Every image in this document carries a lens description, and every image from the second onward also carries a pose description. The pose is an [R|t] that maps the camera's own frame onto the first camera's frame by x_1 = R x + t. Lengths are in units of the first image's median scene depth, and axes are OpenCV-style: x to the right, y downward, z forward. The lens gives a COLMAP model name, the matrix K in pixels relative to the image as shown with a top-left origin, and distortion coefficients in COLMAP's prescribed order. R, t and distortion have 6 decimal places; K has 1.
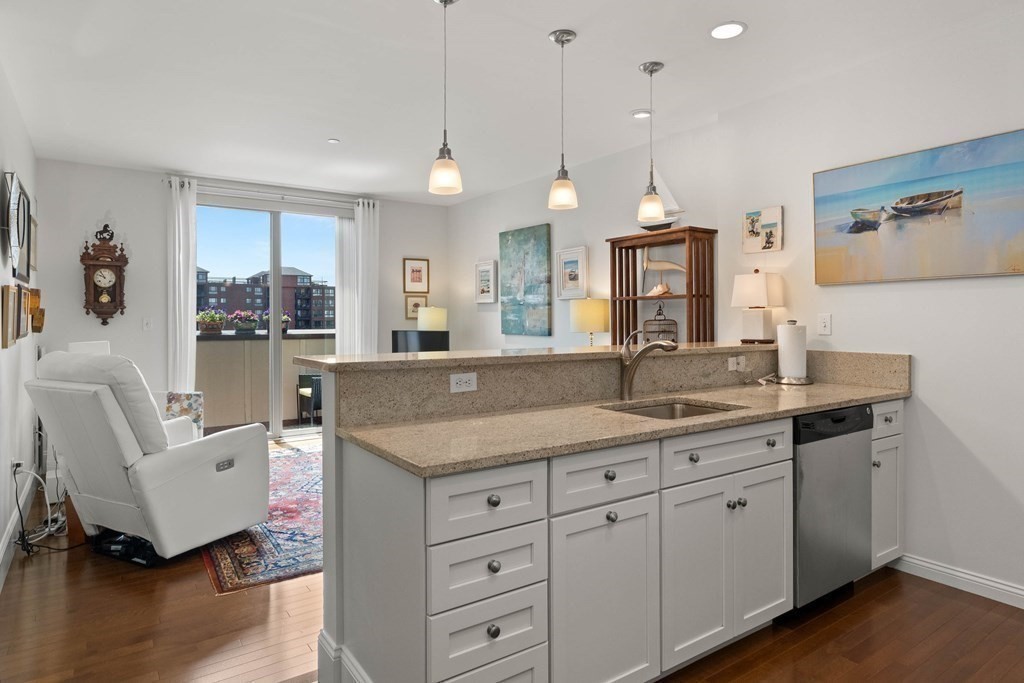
lens RADIAL K [[624.6, 0, 562.8], [0, 624.6, 315.0], [0, 0, 1]] dist [0.006660, 0.002965]
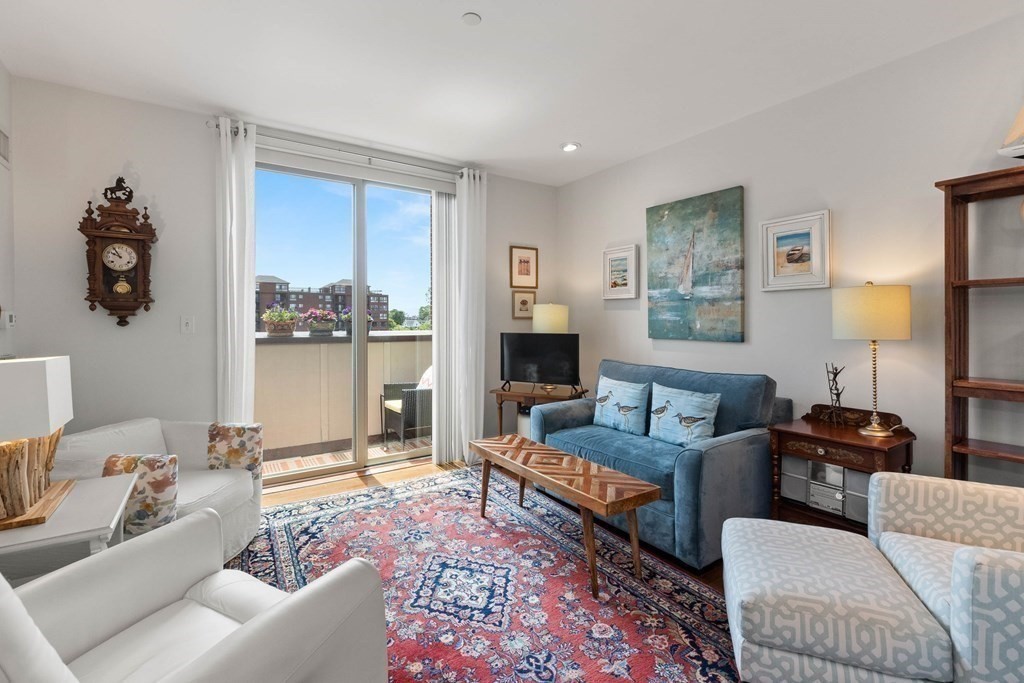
lens RADIAL K [[466.6, 0, 554.2], [0, 466.6, 320.7], [0, 0, 1]] dist [0.004940, -0.000094]
pose [[0.999997, 0.002370, -0.001085, -0.232472], [-0.002363, 0.999977, 0.006288, 0.005825], [0.001100, -0.006286, 0.999980, 0.446780]]
